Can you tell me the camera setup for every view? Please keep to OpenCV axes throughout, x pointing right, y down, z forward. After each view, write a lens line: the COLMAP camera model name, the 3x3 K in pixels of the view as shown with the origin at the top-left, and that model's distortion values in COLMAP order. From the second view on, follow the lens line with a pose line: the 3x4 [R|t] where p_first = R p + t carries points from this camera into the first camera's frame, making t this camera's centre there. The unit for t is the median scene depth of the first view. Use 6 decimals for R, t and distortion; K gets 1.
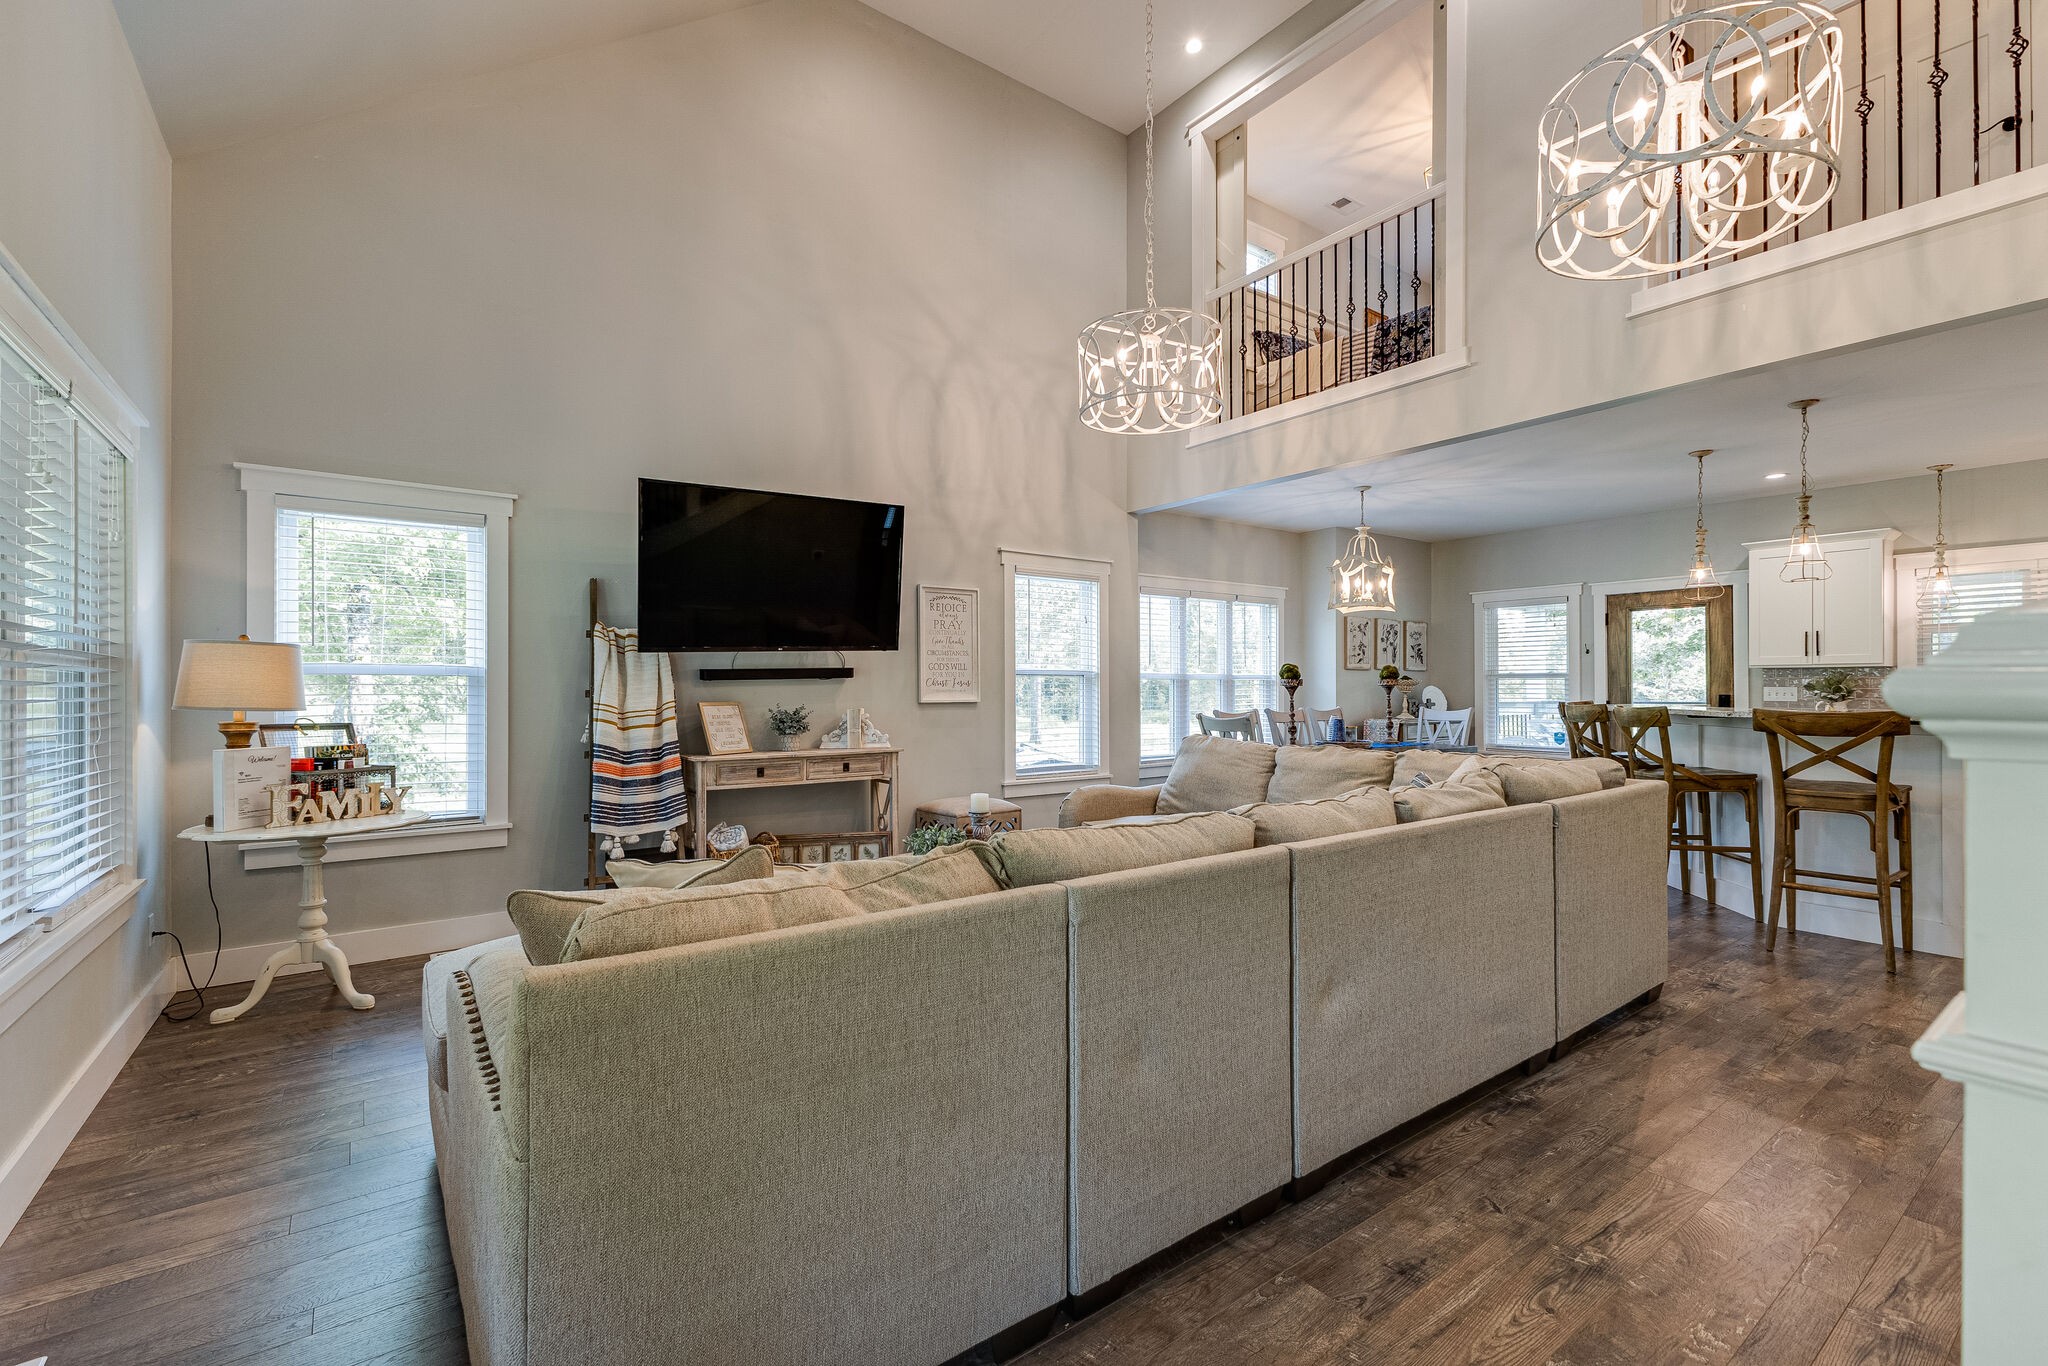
lens RADIAL K [[881.0, 0, 1024.0], [0, 881.0, 683.0], [0, 0, 1]] dist [0.006557, 0.000059]
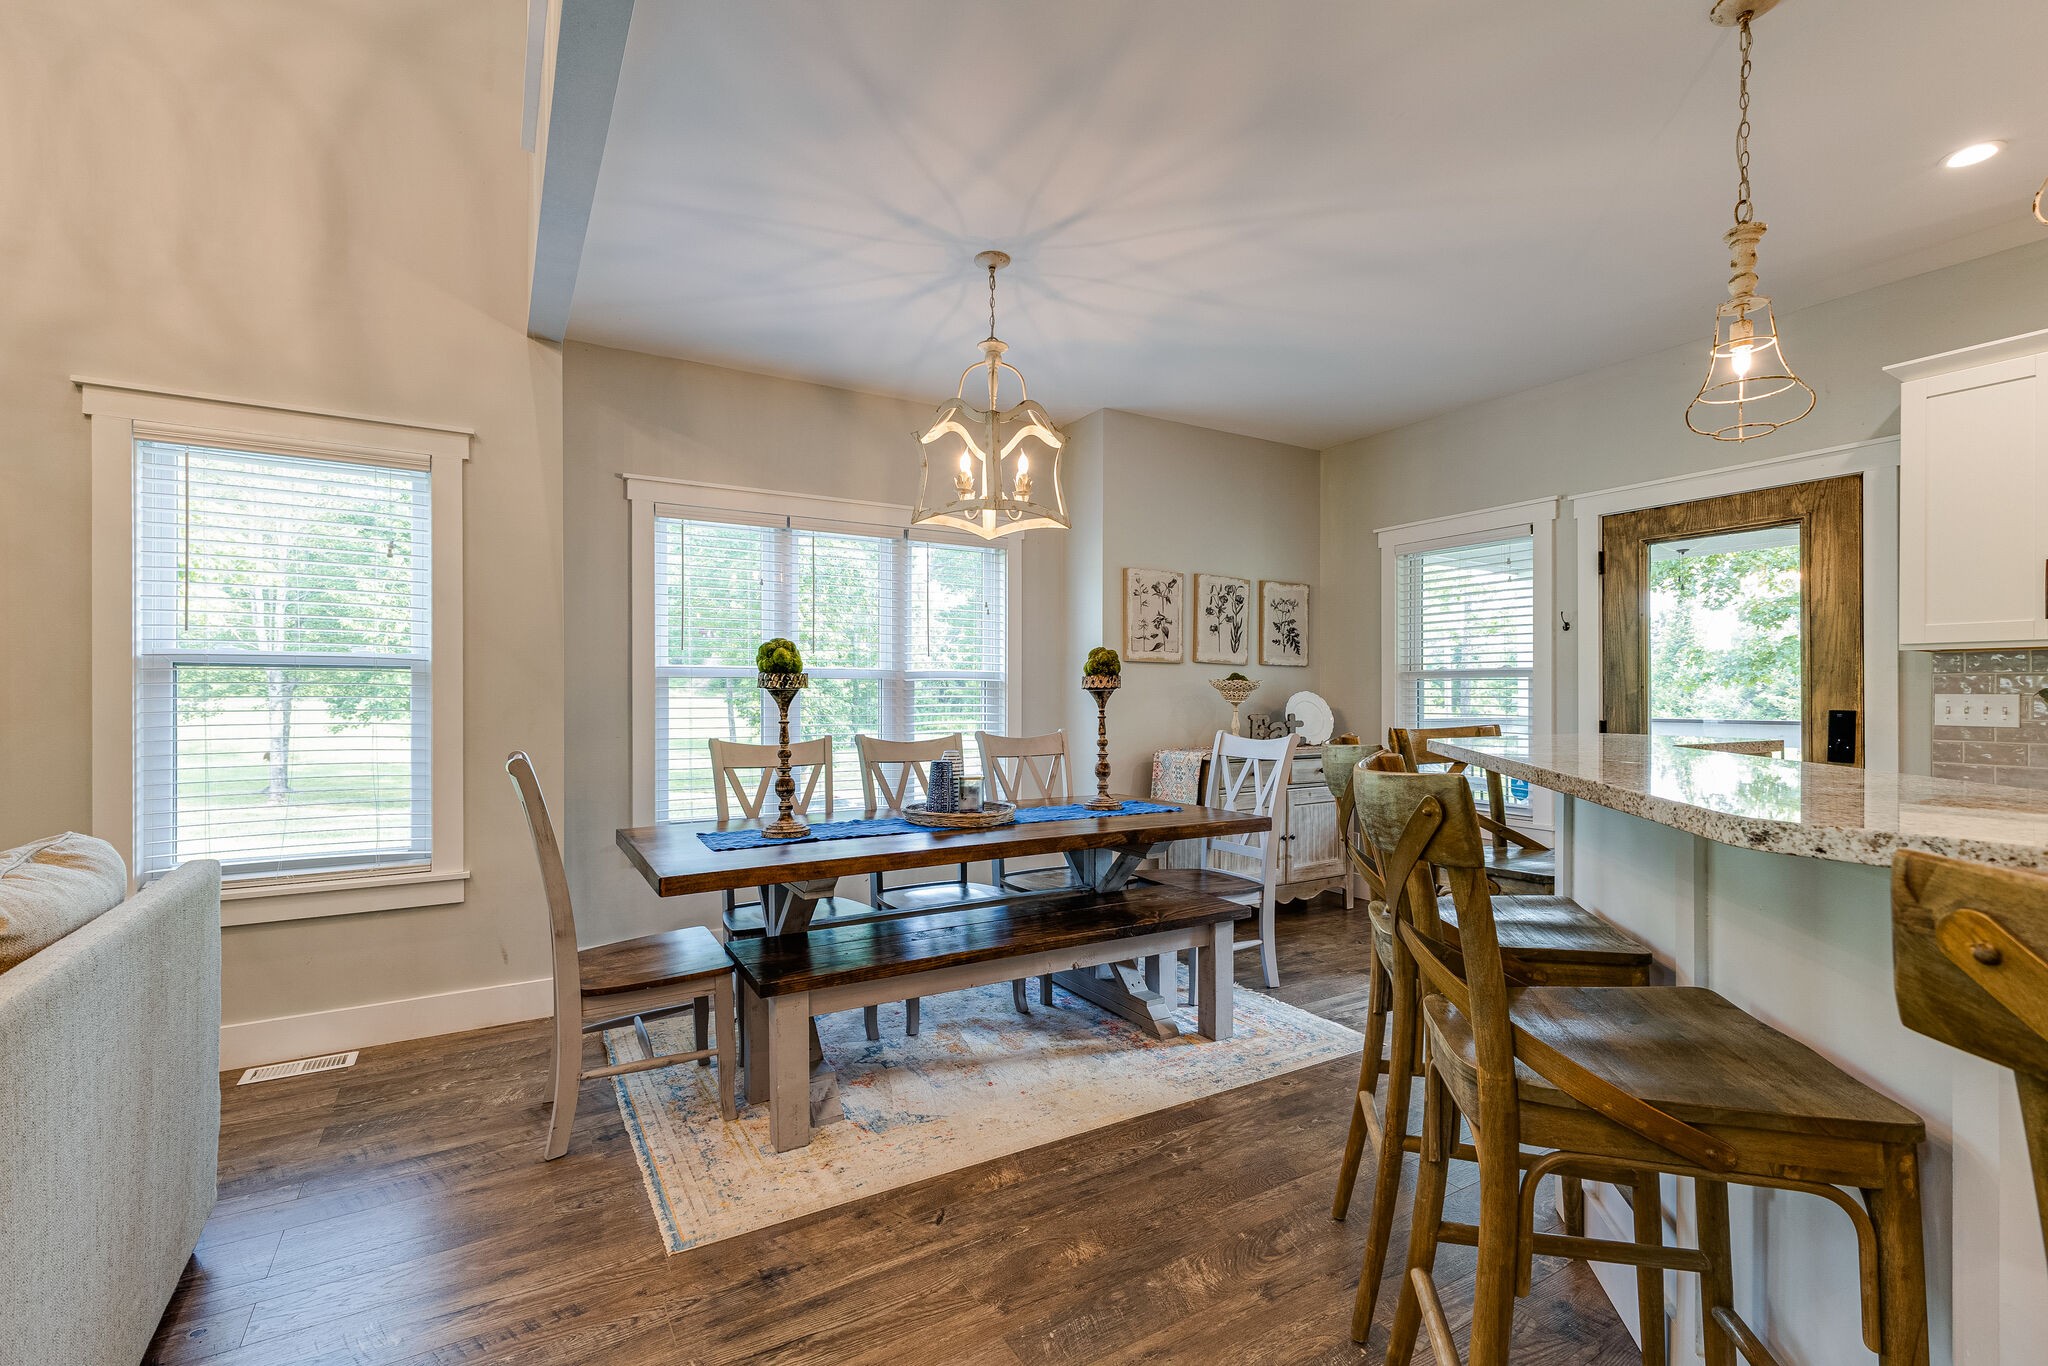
lens RADIAL K [[888.5, 0, 1021.4], [0, 888.5, 691.1], [0, 0, 1]] dist [0.002040, -0.000180]
pose [[0.995370, 0.001739, -0.096106, 0.386990], [-0.001795, 0.999998, -0.000493, 0.003999], [0.096105, 0.000663, 0.995371, 0.468102]]
